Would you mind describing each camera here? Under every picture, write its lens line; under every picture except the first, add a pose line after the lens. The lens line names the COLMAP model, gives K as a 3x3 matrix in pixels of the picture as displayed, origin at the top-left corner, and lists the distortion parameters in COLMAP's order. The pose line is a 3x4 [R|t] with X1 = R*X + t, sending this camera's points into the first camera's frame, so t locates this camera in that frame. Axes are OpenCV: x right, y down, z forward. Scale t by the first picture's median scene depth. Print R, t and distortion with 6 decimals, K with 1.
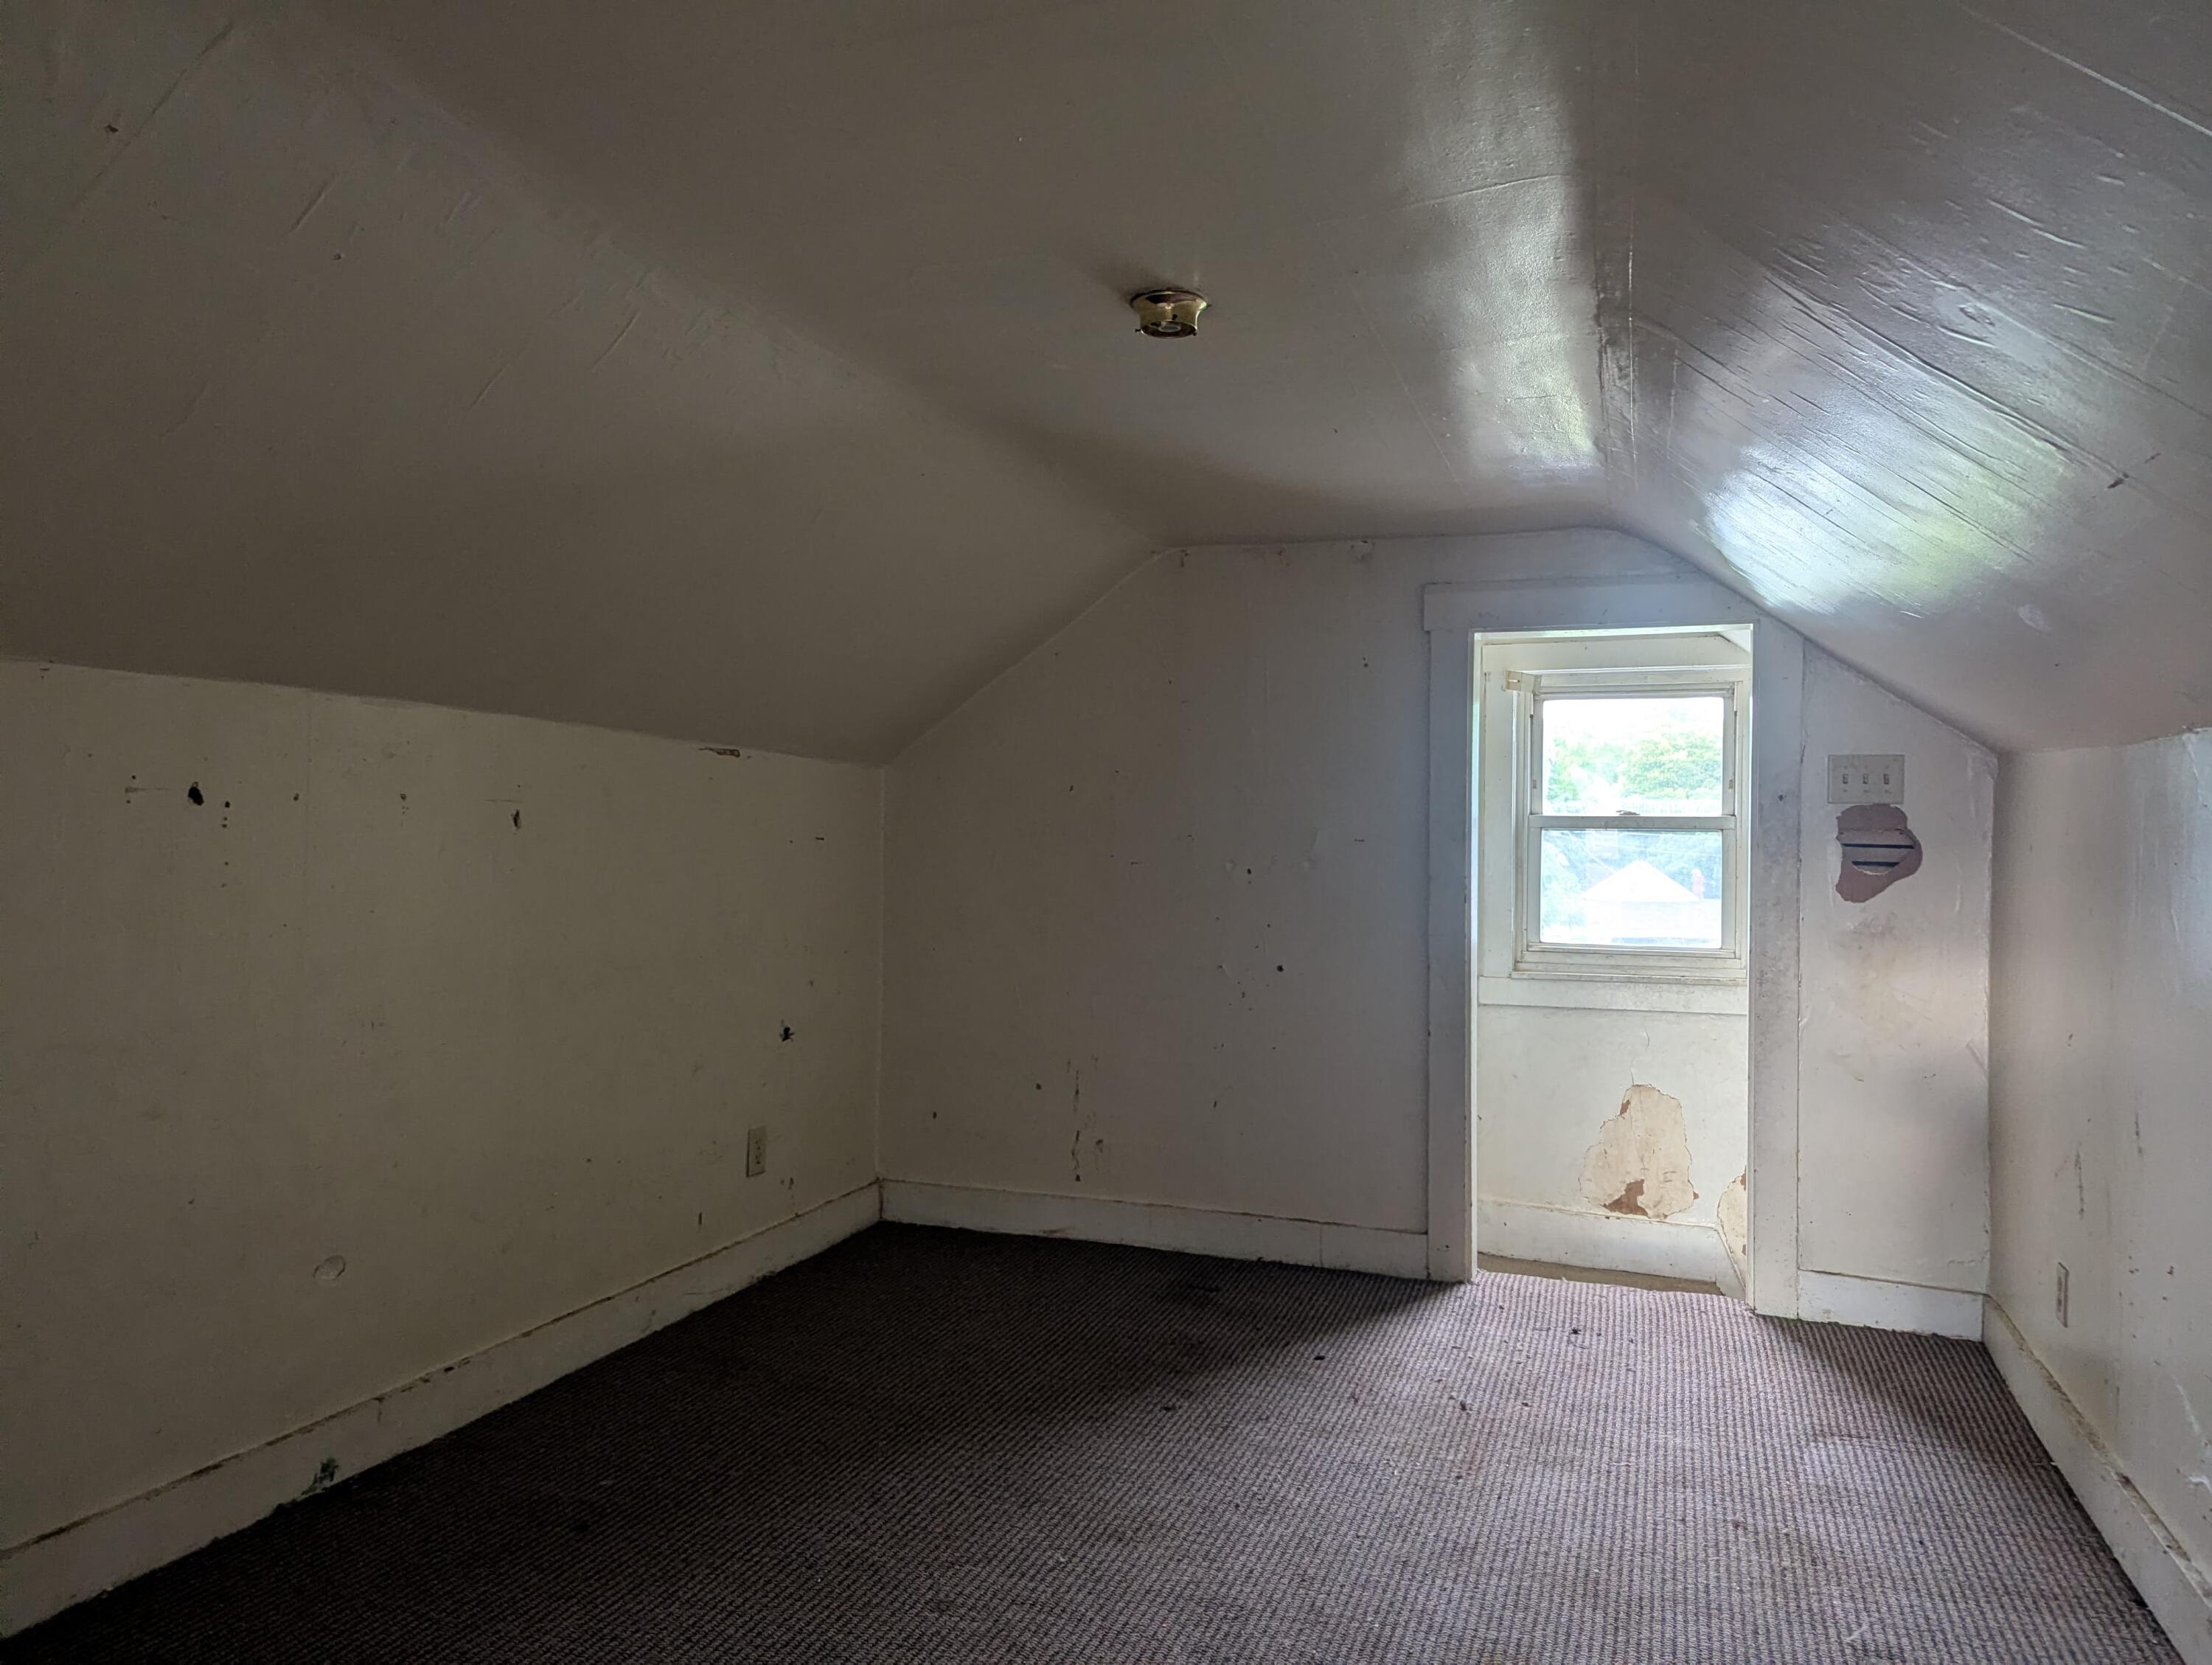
lens RADIAL K [[1565.1, 0, 1102.5], [0, 1565.1, 835.3], [0, 0, 1]] dist [0.055909, -0.023724]
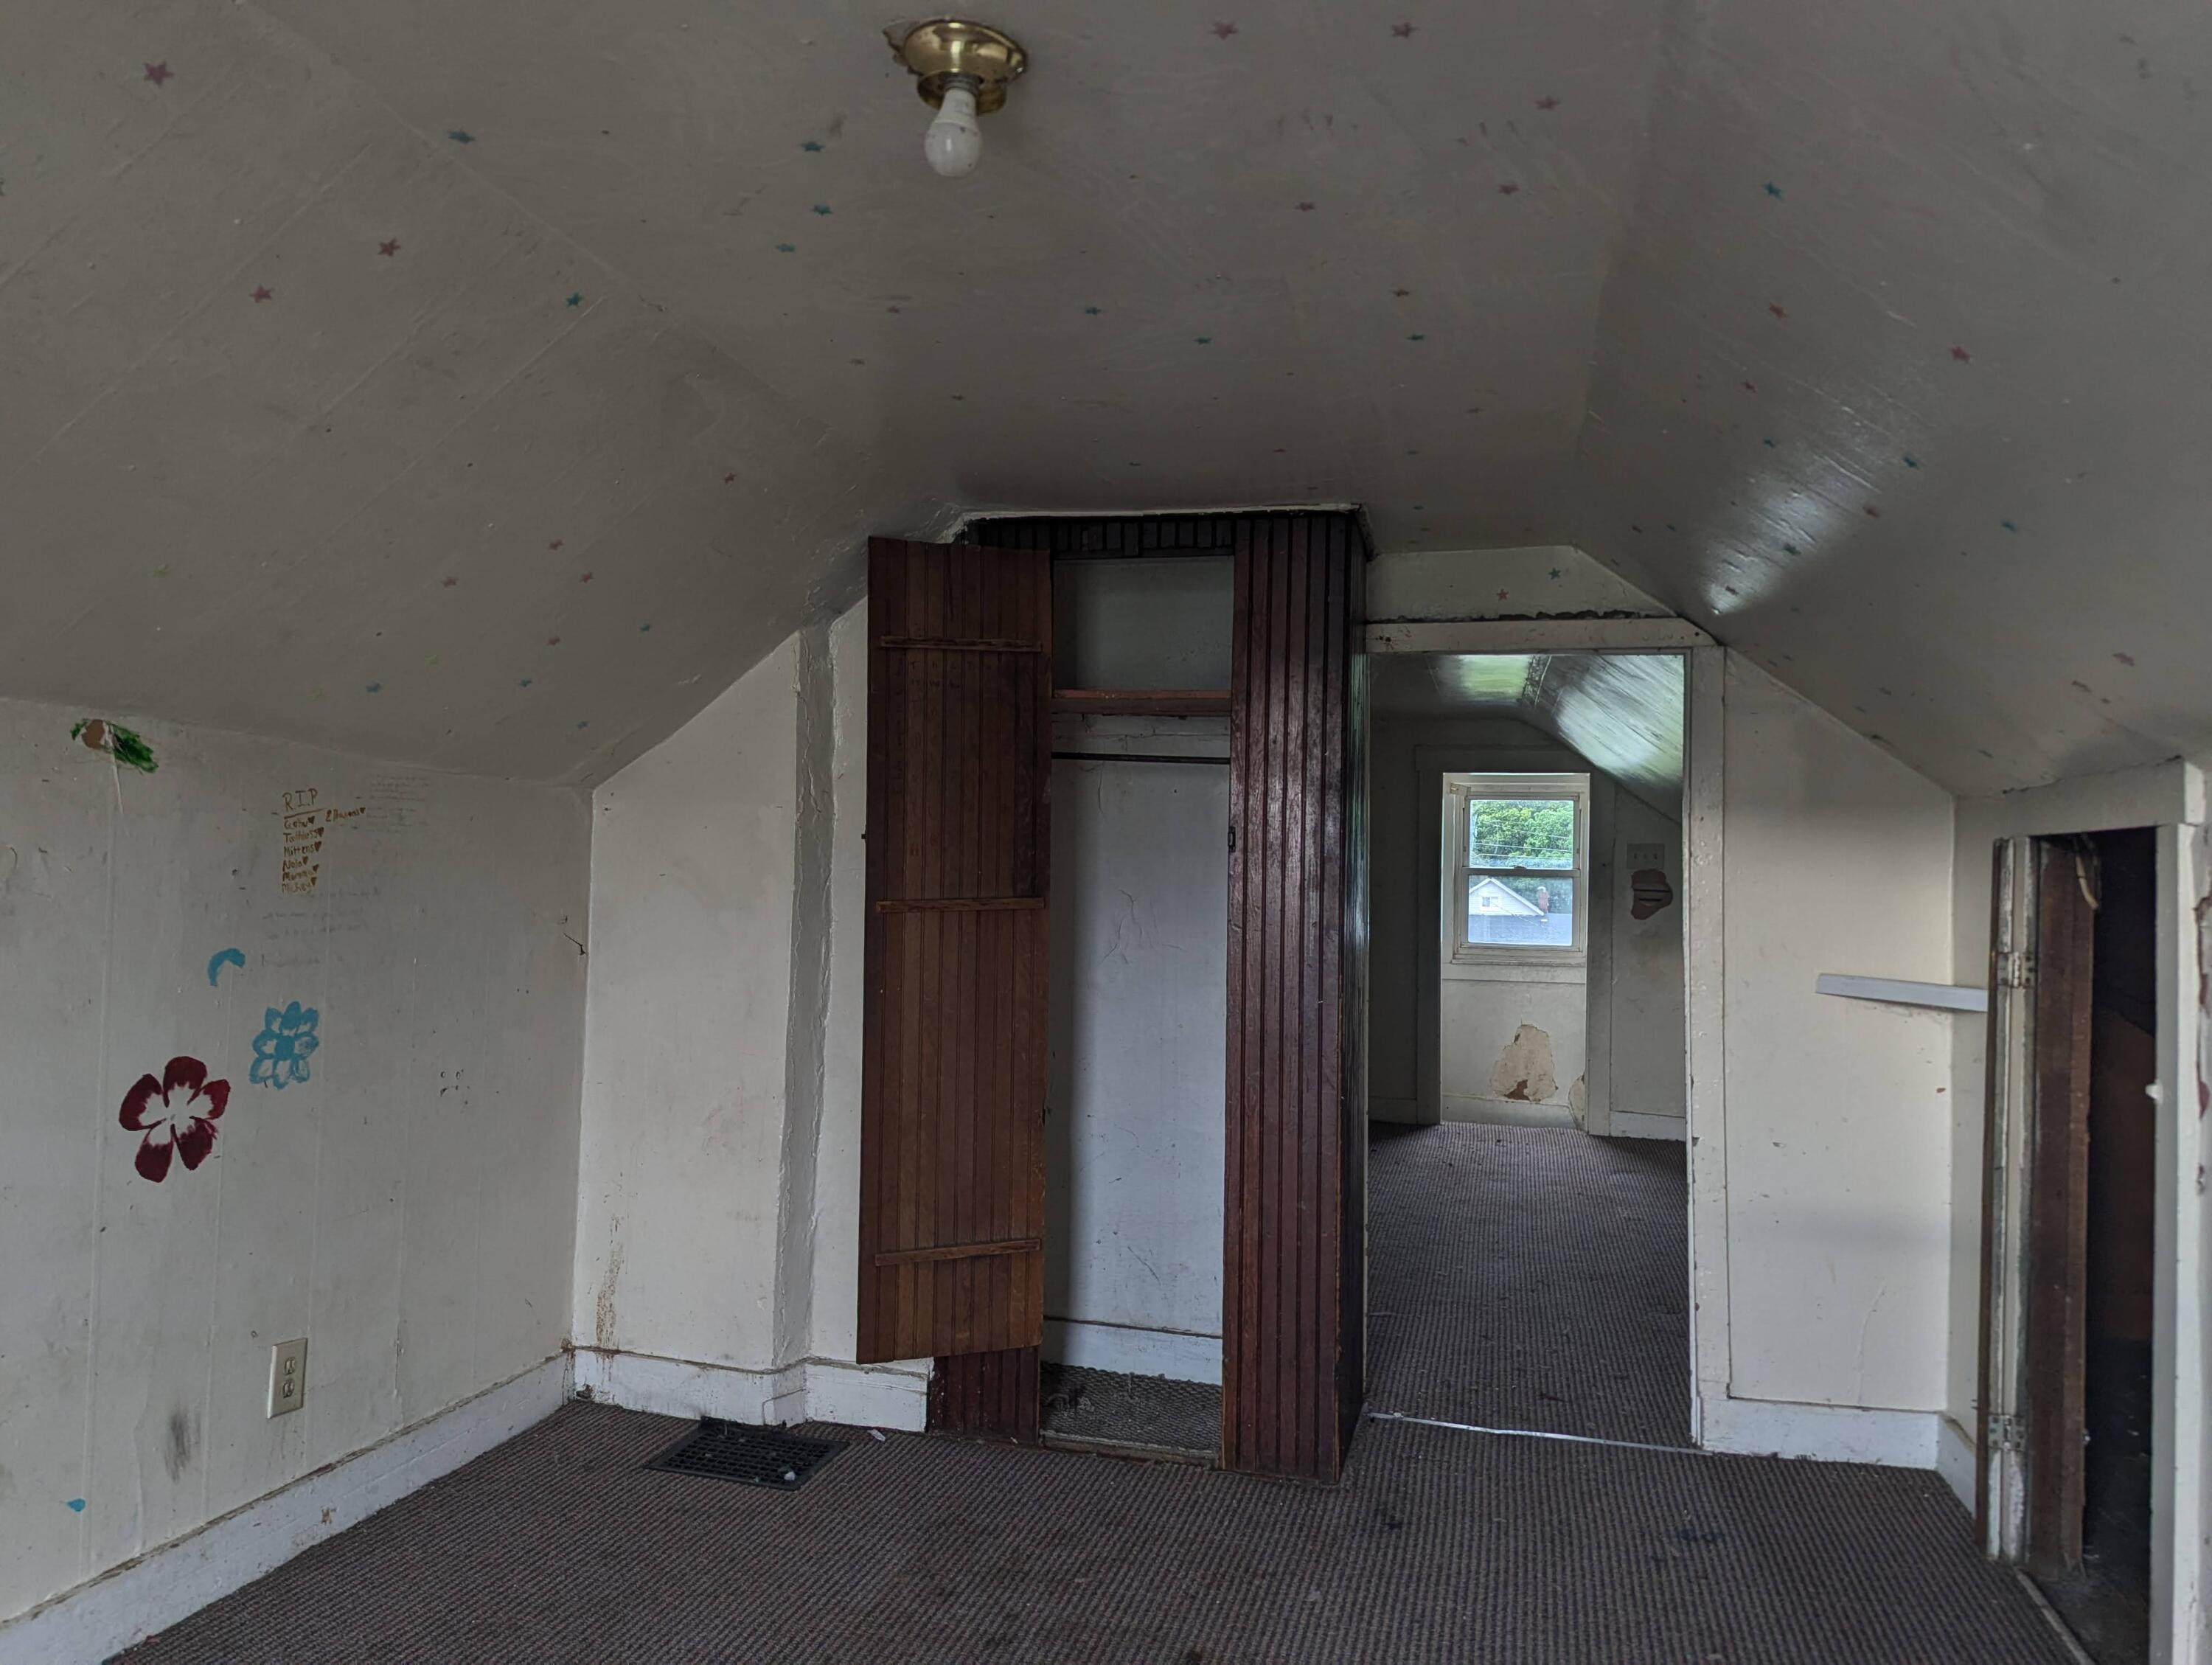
lens RADIAL K [[1565.1, 0, 1108.6], [0, 1565.1, 838.6], [0, 0, 1]] dist [0.055909, -0.023724]
pose [[0.995644, 0.008586, 0.092841, -0.280474], [-0.008146, 0.999954, -0.005124, -0.033508], [-0.092881, 0.004346, 0.995668, -0.685050]]
